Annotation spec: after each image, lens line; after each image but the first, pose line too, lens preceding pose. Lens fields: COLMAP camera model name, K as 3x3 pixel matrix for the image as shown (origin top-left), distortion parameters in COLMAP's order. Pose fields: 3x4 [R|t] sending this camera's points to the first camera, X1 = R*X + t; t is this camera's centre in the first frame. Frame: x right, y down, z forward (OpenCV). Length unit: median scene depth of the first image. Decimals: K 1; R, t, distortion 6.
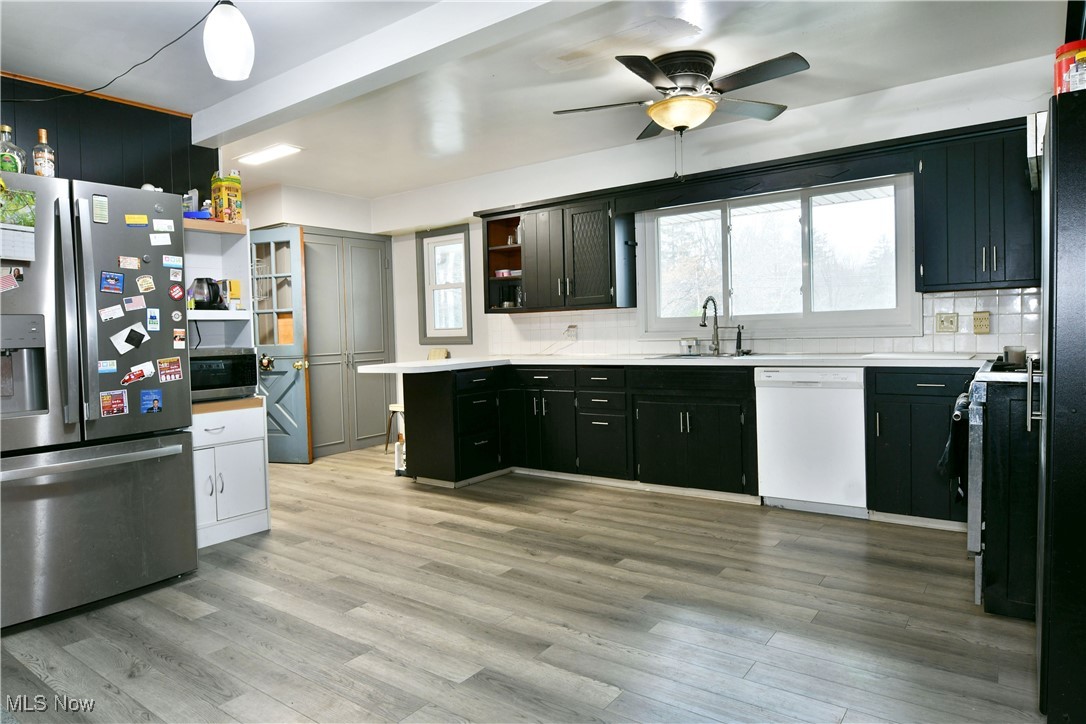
lens RADIAL K [[668.1, 0, 549.2], [0, 668.1, 347.0], [0, 0, 1]] dist [-0.003726, -0.001499]
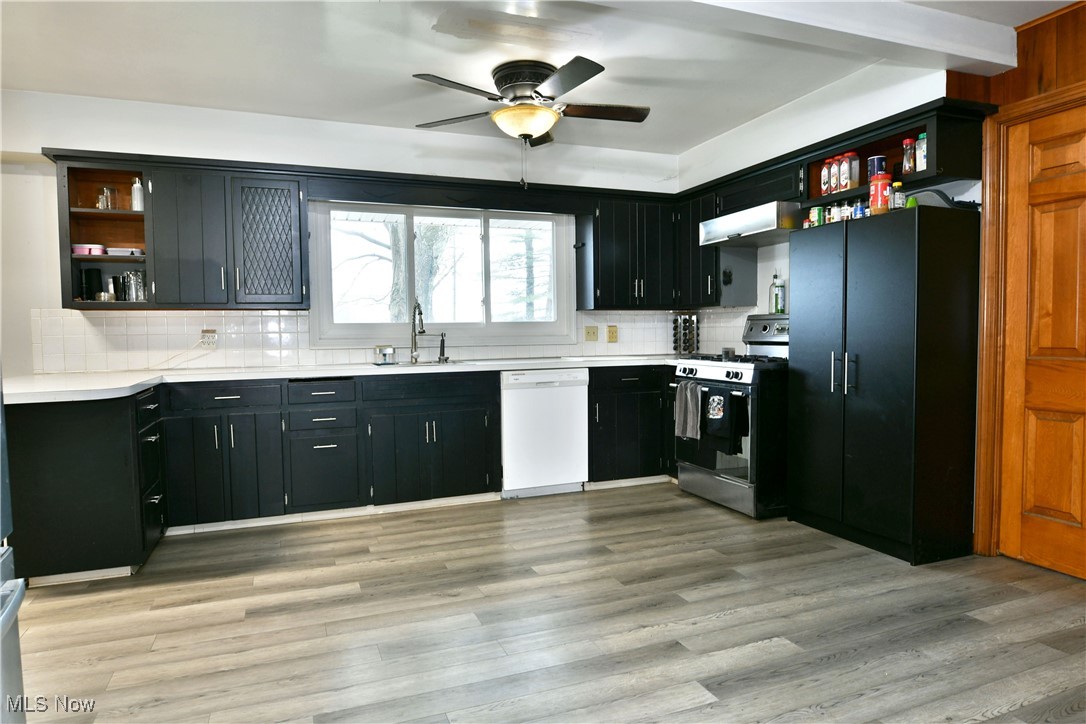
lens RADIAL K [[662.9, 0, 543.0], [0, 662.9, 362.0], [0, 0, 1]] dist [-0.005195, -0.002751]
pose [[0.530152, -0.015937, 0.847753, -0.545698], [0.018578, 0.999802, 0.007177, 0.008427], [-0.847699, 0.011945, 0.530343, 0.369047]]
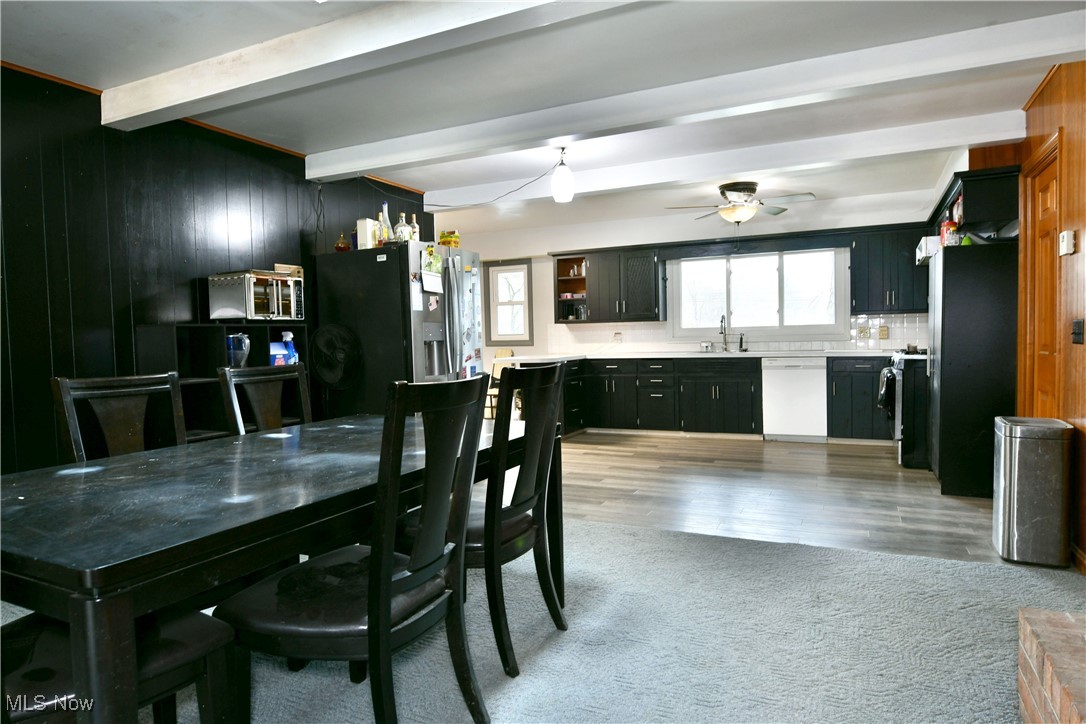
lens RADIAL K [[662.9, 0, 543.0], [0, 662.9, 362.0], [0, 0, 1]] dist [-0.005195, -0.002751]
pose [[0.981394, 0.000001, 0.192007, -0.543949], [-0.001475, 0.999971, 0.007532, 0.028351], [-0.192001, -0.007675, 0.981365, -0.526772]]
